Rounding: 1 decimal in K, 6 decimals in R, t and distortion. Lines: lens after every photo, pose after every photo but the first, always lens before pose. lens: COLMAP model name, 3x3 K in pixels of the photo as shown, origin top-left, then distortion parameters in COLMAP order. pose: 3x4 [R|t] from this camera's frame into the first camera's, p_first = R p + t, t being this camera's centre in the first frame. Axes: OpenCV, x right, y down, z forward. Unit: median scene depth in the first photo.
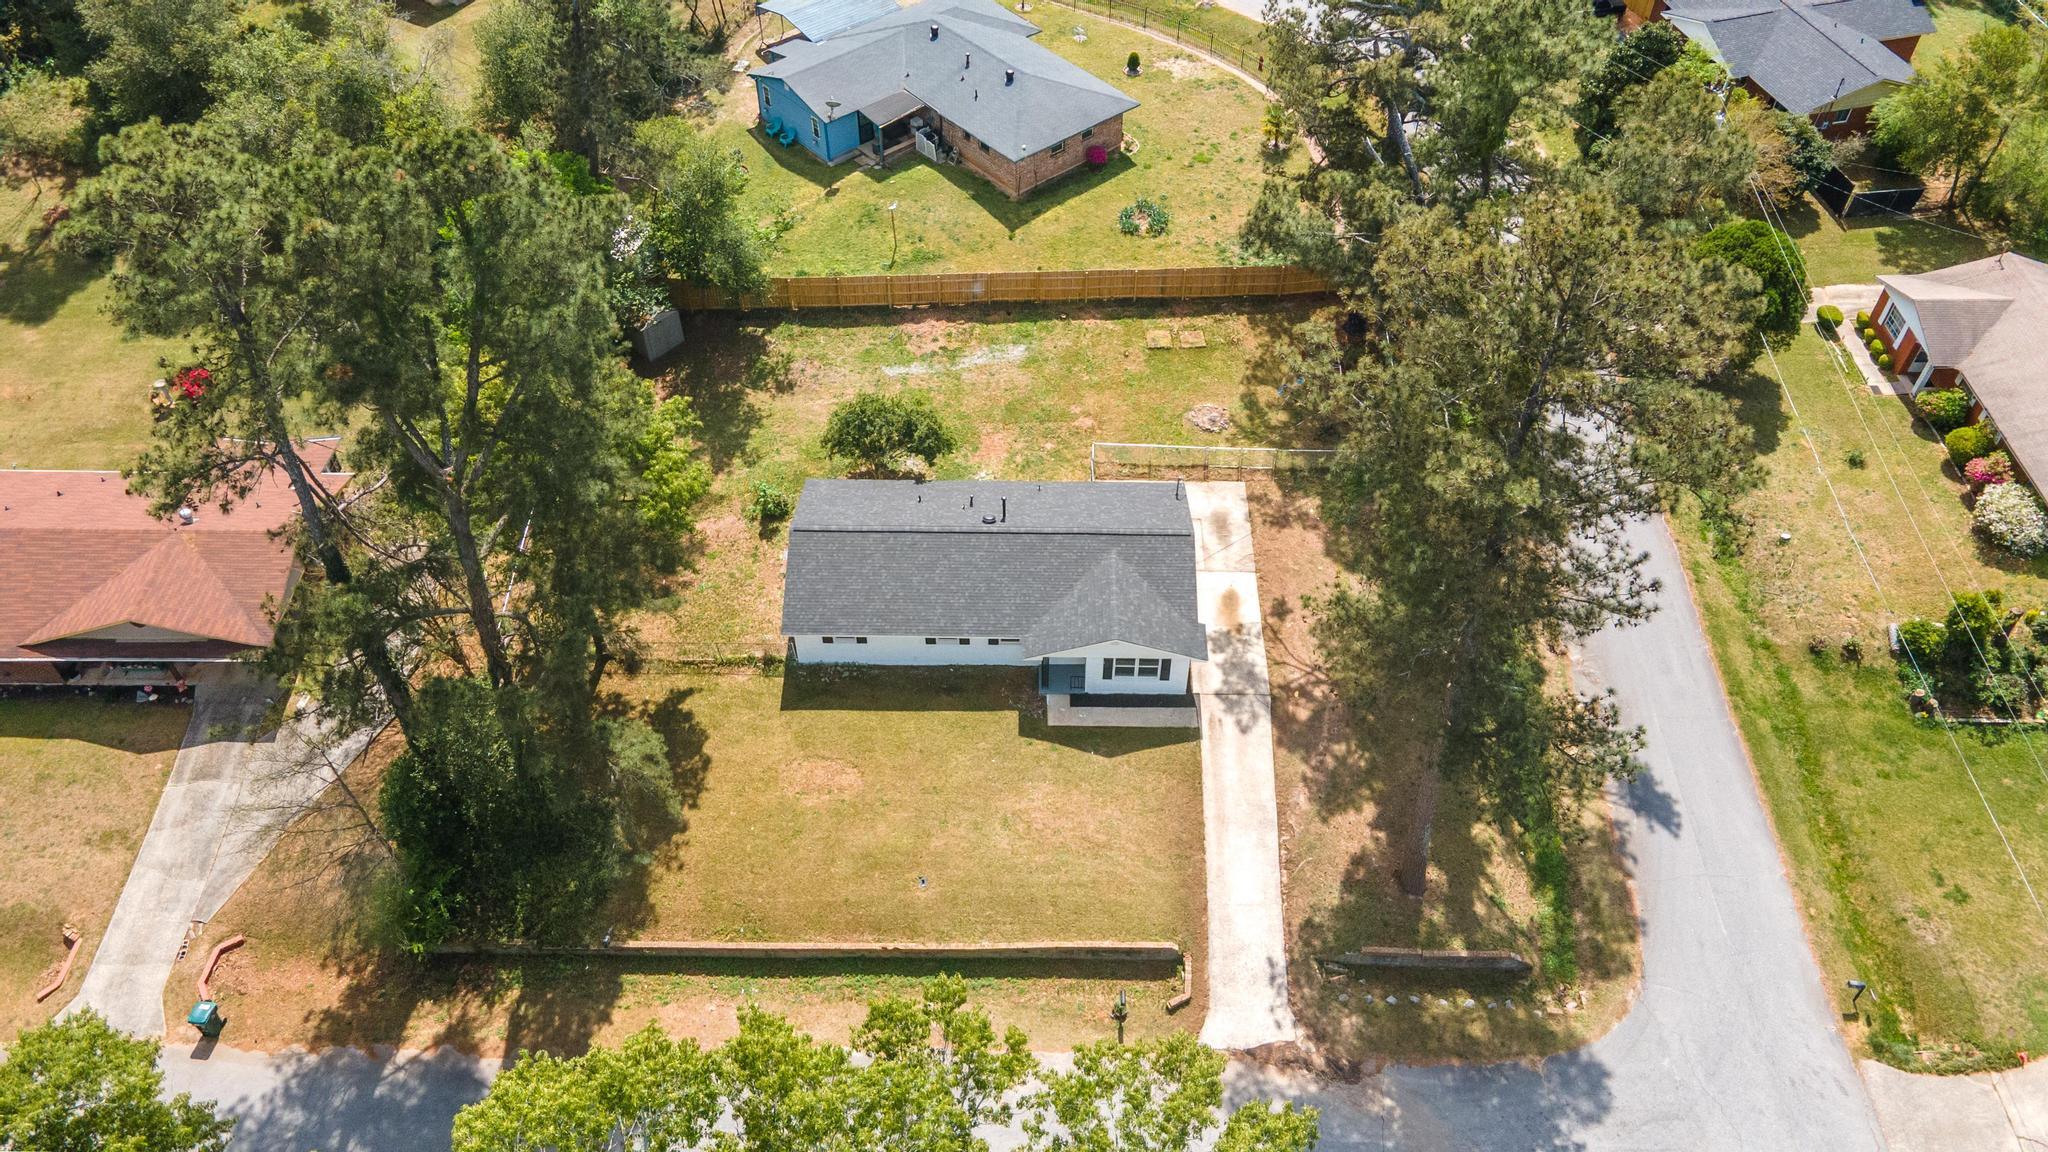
lens RADIAL K [[1555.8, 0, 1033.1], [0, 1555.8, 569.2], [0, 0, 1]] dist [0.058236, -0.008082]
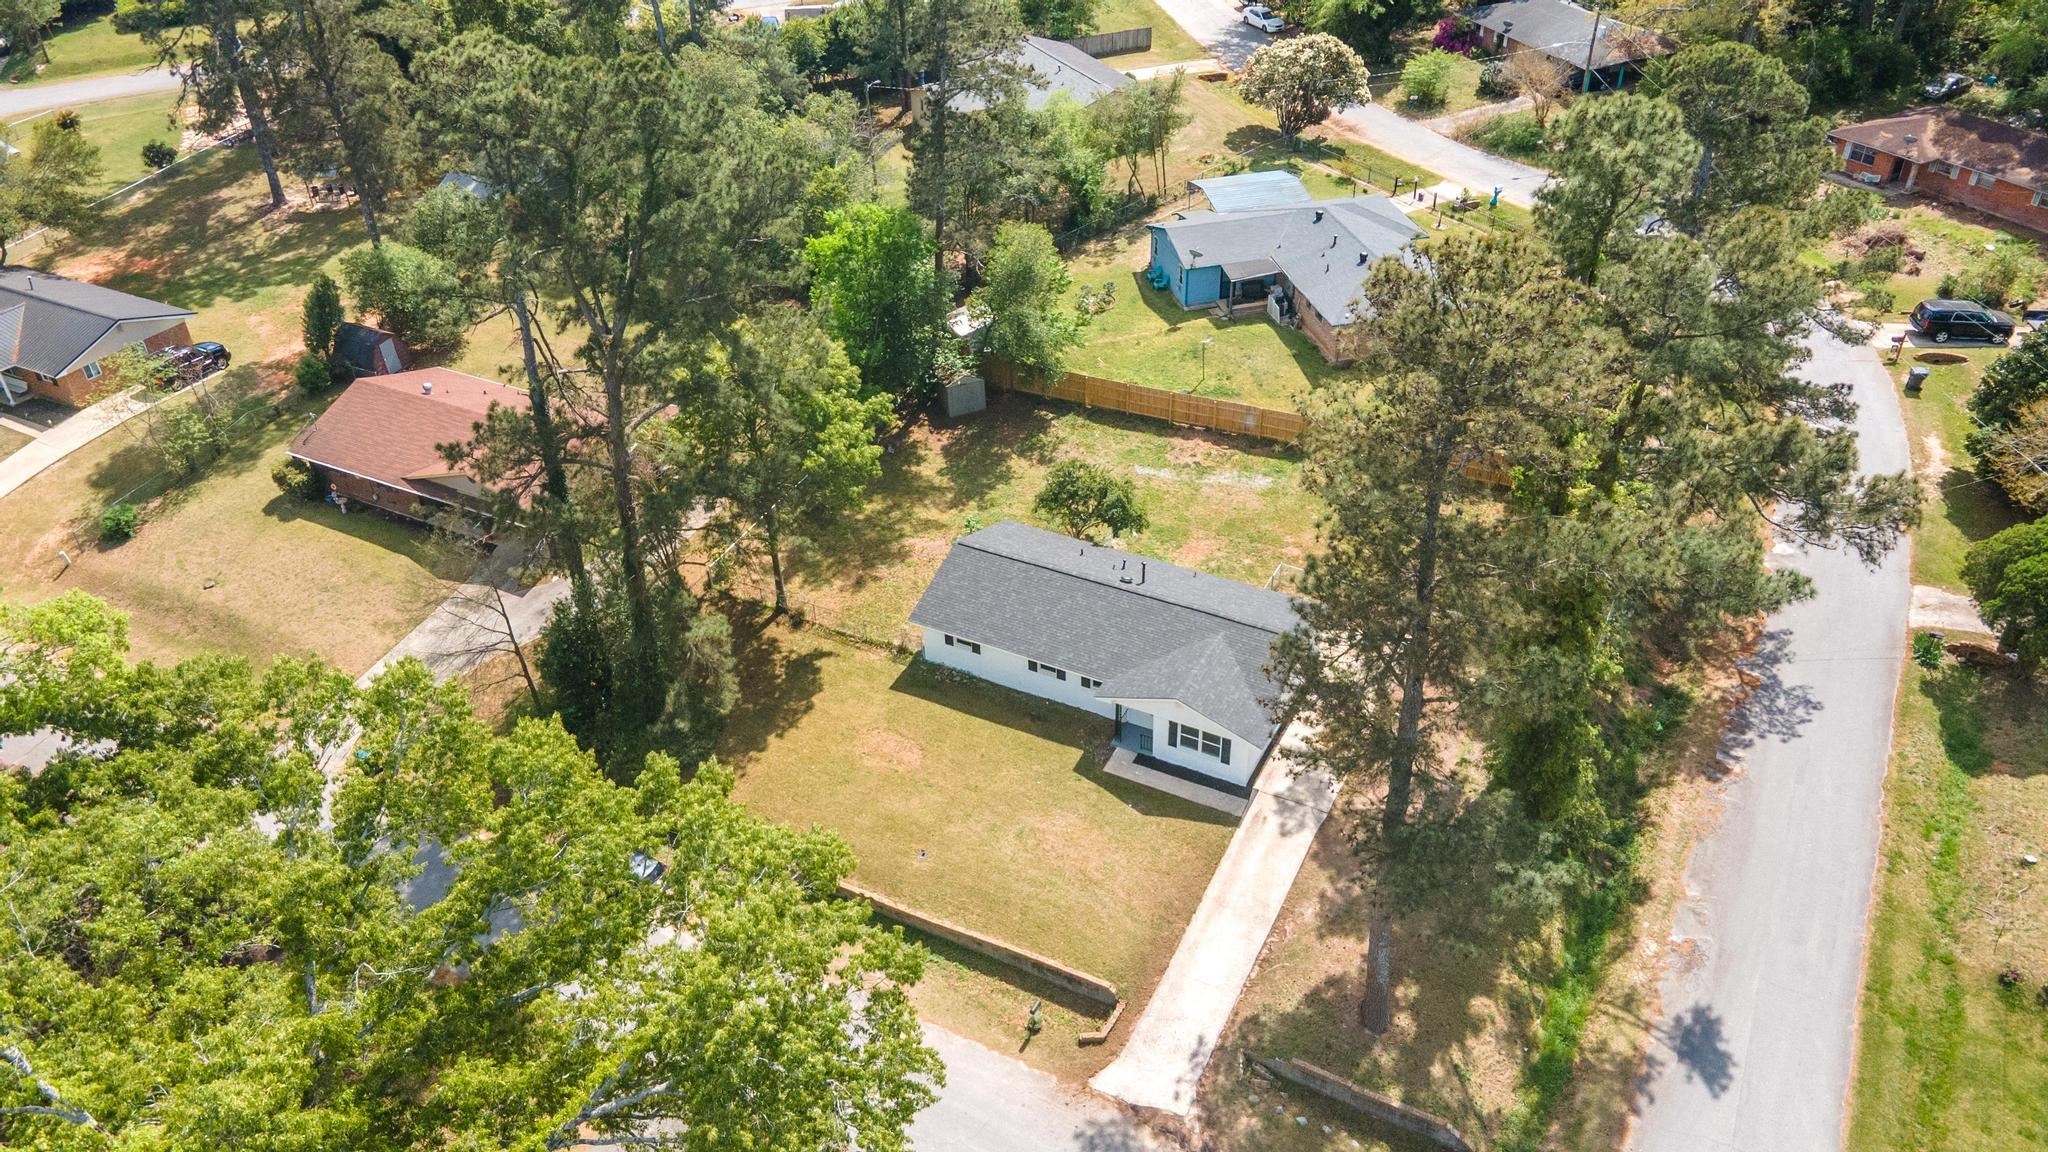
lens RADIAL K [[1555.8, 0, 1018.5], [0, 1555.8, 583.2], [0, 0, 1]] dist [0.058236, -0.008082]
pose [[0.888372, 0.244016, -0.388910, 0.326546], [-0.312149, 0.942184, -0.121871, 0.125139], [0.336686, 0.229664, 0.913179, 0.011788]]
